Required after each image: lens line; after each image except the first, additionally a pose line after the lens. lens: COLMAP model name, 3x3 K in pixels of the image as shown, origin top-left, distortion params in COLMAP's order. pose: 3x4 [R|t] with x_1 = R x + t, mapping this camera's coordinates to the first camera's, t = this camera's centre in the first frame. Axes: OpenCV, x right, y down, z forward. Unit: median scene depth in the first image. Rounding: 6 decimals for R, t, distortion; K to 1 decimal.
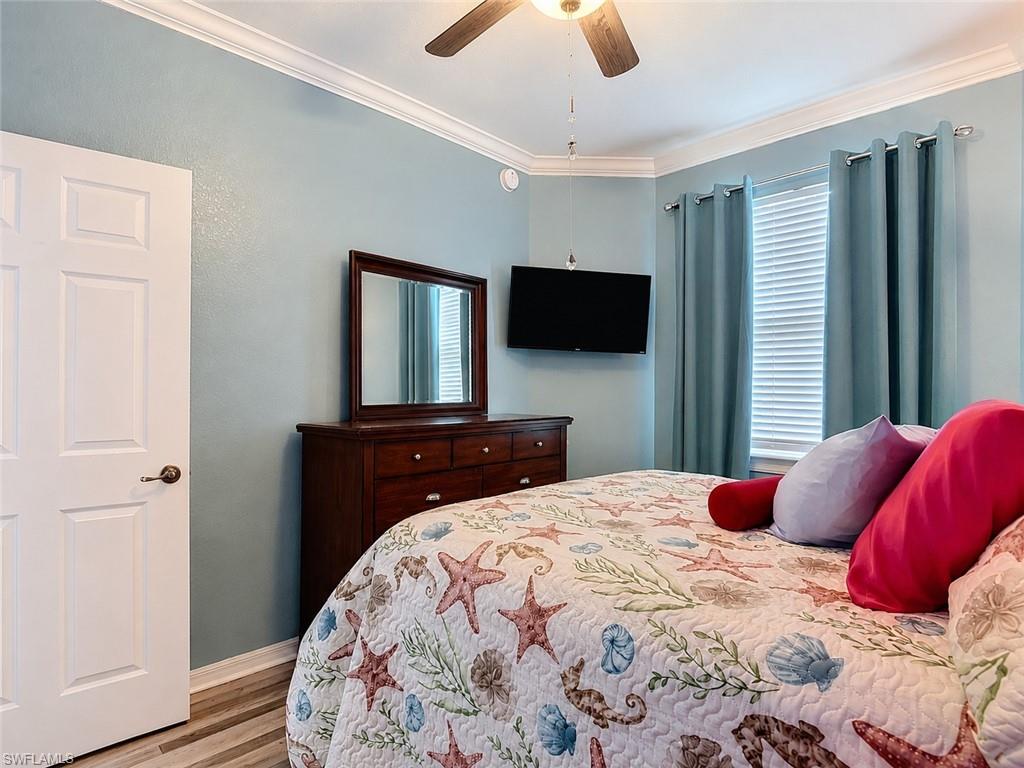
lens RADIAL K [[550.5, 0, 512.3], [0, 550.5, 382.5], [0, 0, 1]] dist [0.001877, -0.009694]
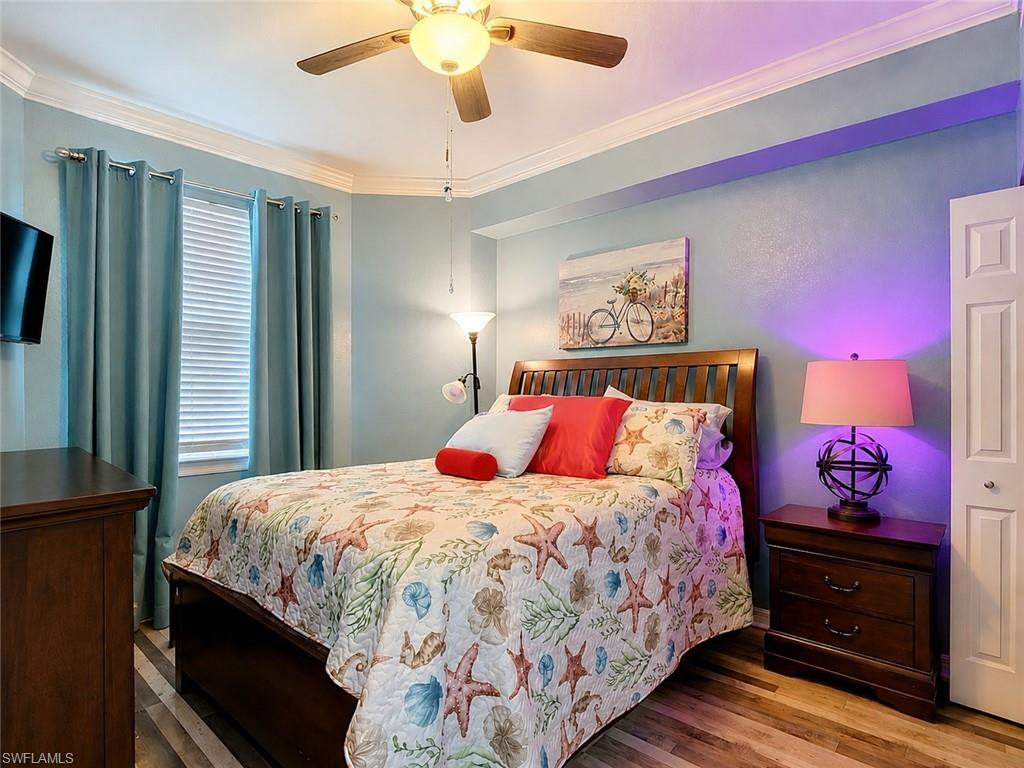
lens RADIAL K [[550.5, 0, 512.4], [0, 550.5, 385.2], [0, 0, 1]] dist [0.001877, -0.009694]
pose [[-0.038276, -0.000381, 0.999267, -1.236480], [-0.002040, 0.999998, 0.000303, -0.006919], [-0.999265, -0.002027, -0.038277, 1.019309]]
